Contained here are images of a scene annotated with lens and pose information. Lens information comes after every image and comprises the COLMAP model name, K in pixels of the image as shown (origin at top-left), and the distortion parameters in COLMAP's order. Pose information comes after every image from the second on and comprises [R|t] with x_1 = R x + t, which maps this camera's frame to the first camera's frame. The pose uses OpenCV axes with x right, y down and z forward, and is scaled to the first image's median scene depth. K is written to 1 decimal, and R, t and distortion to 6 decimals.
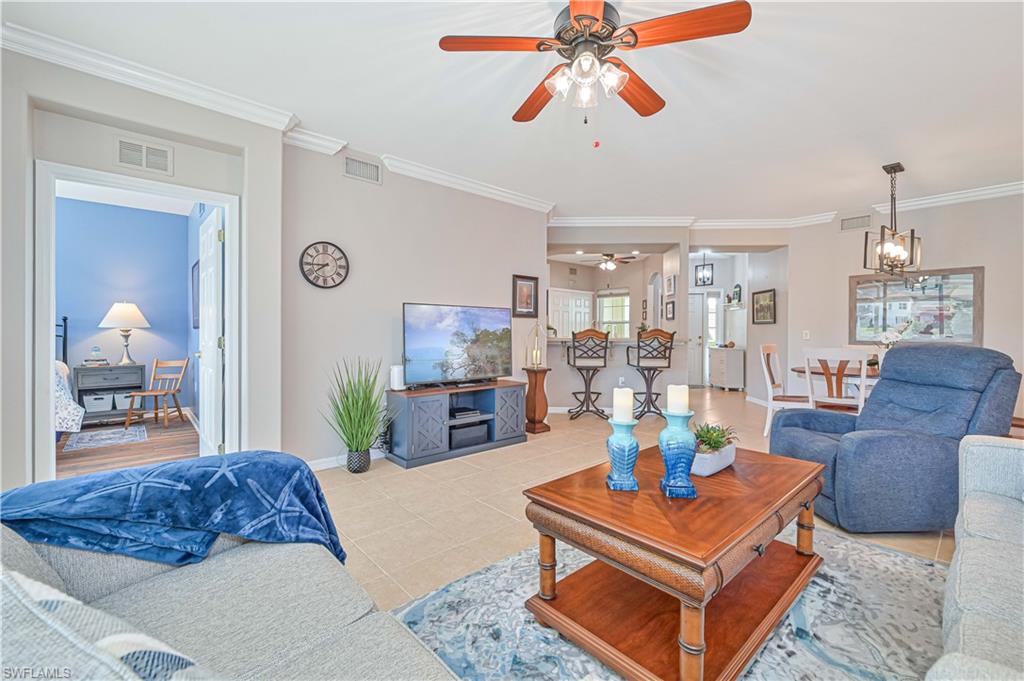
lens RADIAL K [[428.2, 0, 518.5], [0, 428.2, 332.1], [0, 0, 1]] dist [0.000197, -0.000109]
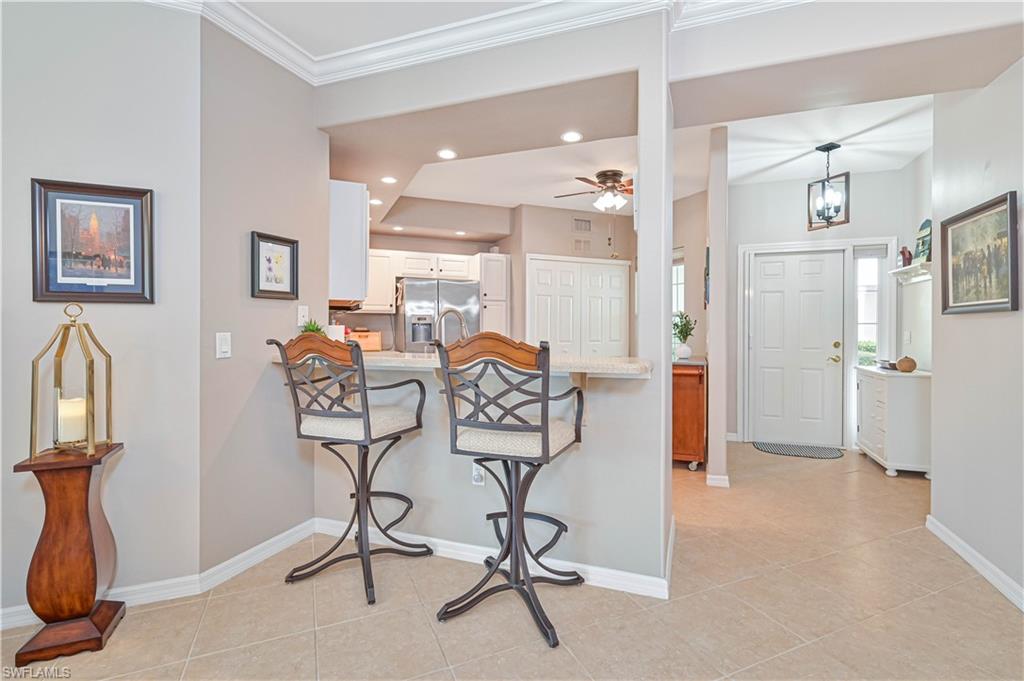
lens RADIAL K [[482.2, 0, 511.2], [0, 482.2, 328.5], [0, 0, 1]] dist [0.002545, 0.000257]
pose [[0.950138, -0.003304, -0.311811, 0.276458], [0.003135, 0.999995, -0.001045, -0.006370], [0.311813, 0.000015, 0.950143, 0.428265]]
